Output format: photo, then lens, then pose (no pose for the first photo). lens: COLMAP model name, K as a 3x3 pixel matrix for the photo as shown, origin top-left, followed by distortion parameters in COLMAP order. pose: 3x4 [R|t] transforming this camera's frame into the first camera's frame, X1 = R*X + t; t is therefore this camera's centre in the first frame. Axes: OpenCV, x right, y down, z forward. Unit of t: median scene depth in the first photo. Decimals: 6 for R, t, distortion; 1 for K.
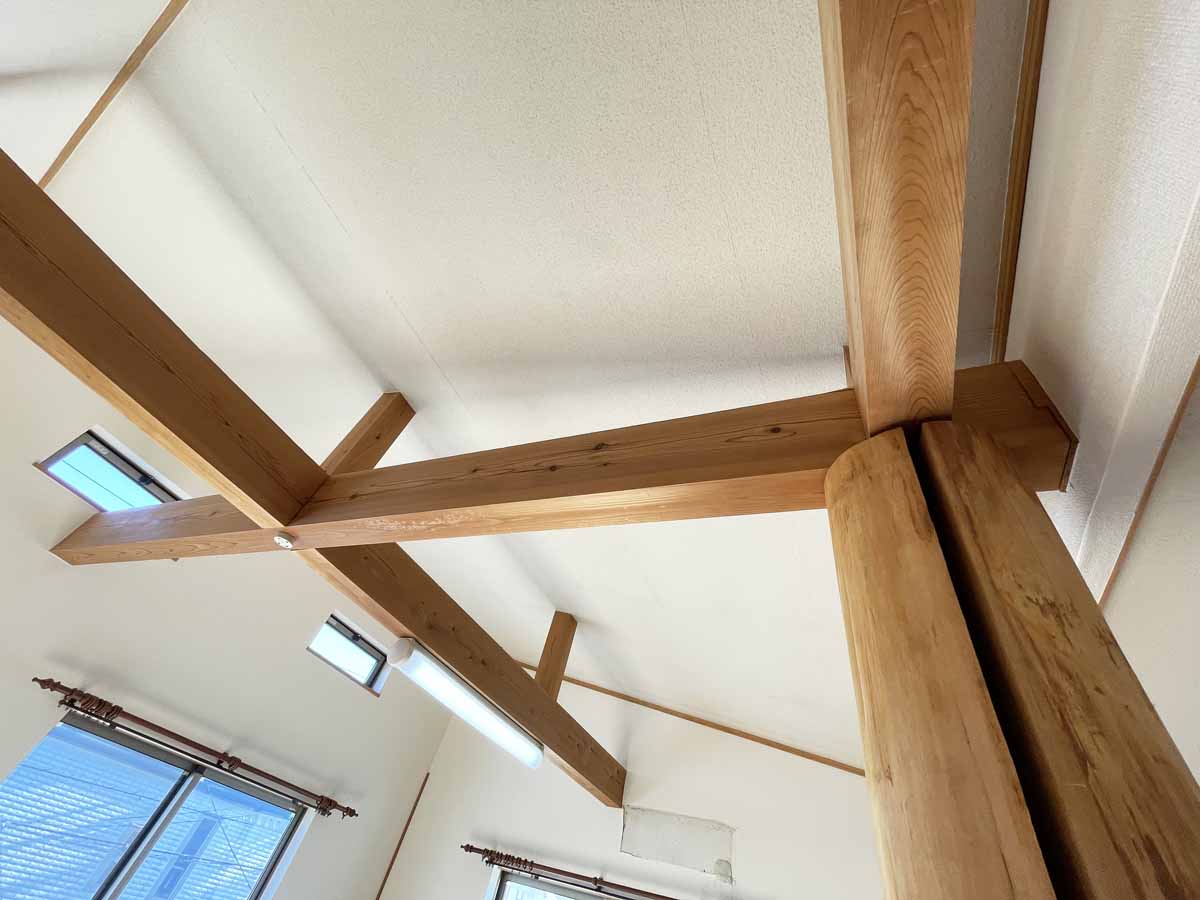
lens RADIAL K [[486.8, 0, 600.0], [0, 486.8, 450.0], [0, 0, 1]] dist [-0.001076, -0.000224]
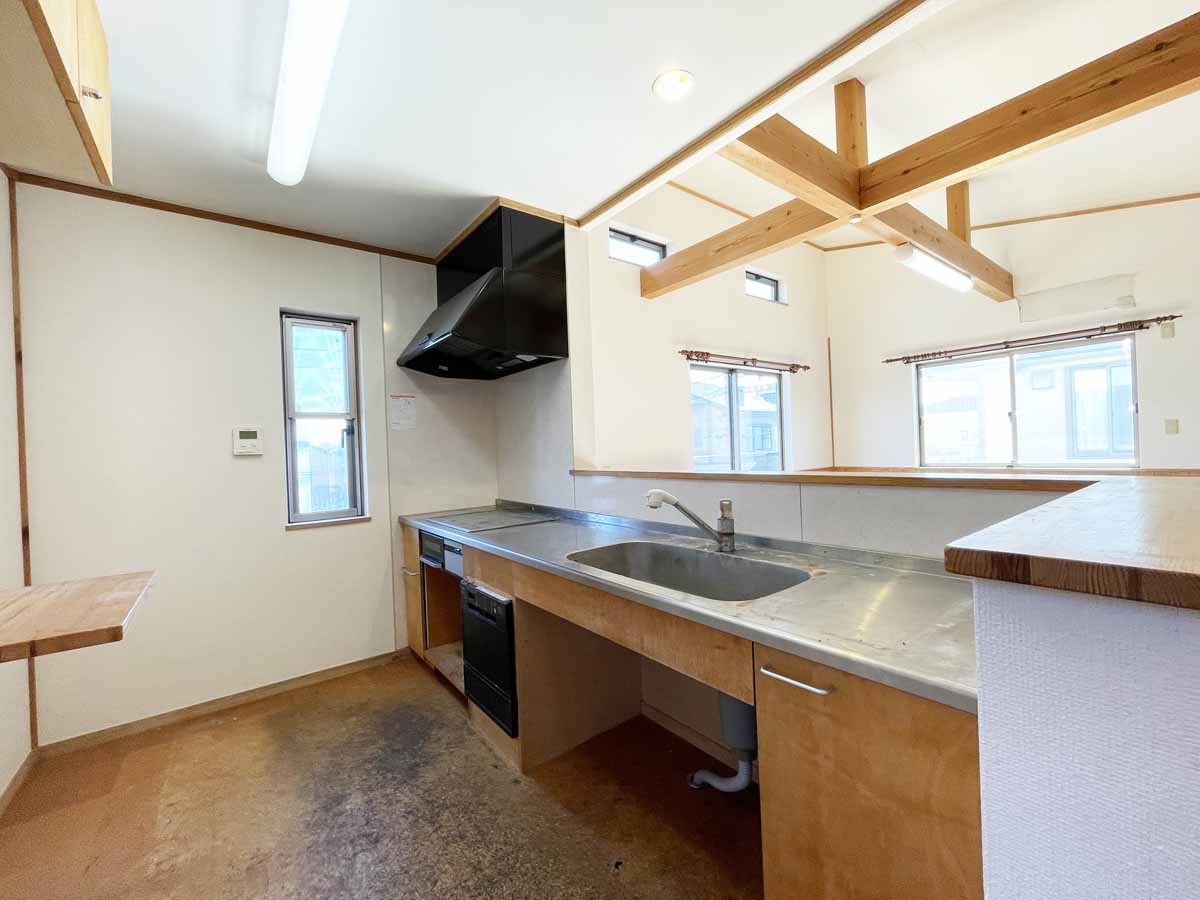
lens RADIAL K [[488.2, 0, 597.9], [0, 488.2, 449.1], [0, 0, 1]] dist [0.000062, 0.000053]
pose [[0.838214, -0.252038, -0.483605, -0.424260], [0.514740, 0.658537, 0.548974, -0.371299], [0.180110, -0.709088, 0.681729, -0.484607]]
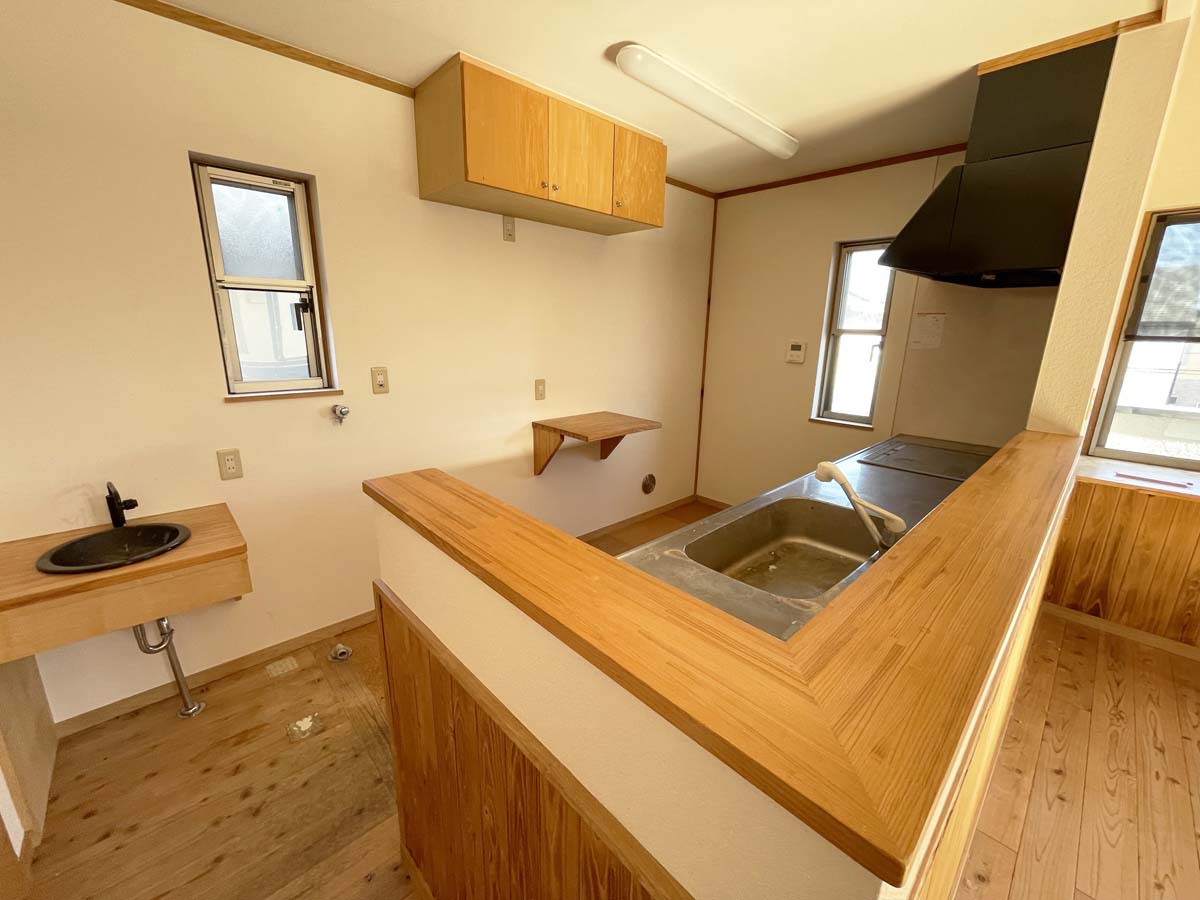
lens RADIAL K [[486.8, 0, 600.0], [0, 486.8, 450.0], [0, 0, 1]] dist [-0.001076, -0.000224]
pose [[-0.388192, -0.002613, -0.921575, -0.096725], [0.583131, 0.773655, -0.247824, -0.044064], [0.713629, -0.633602, -0.298802, -0.153792]]
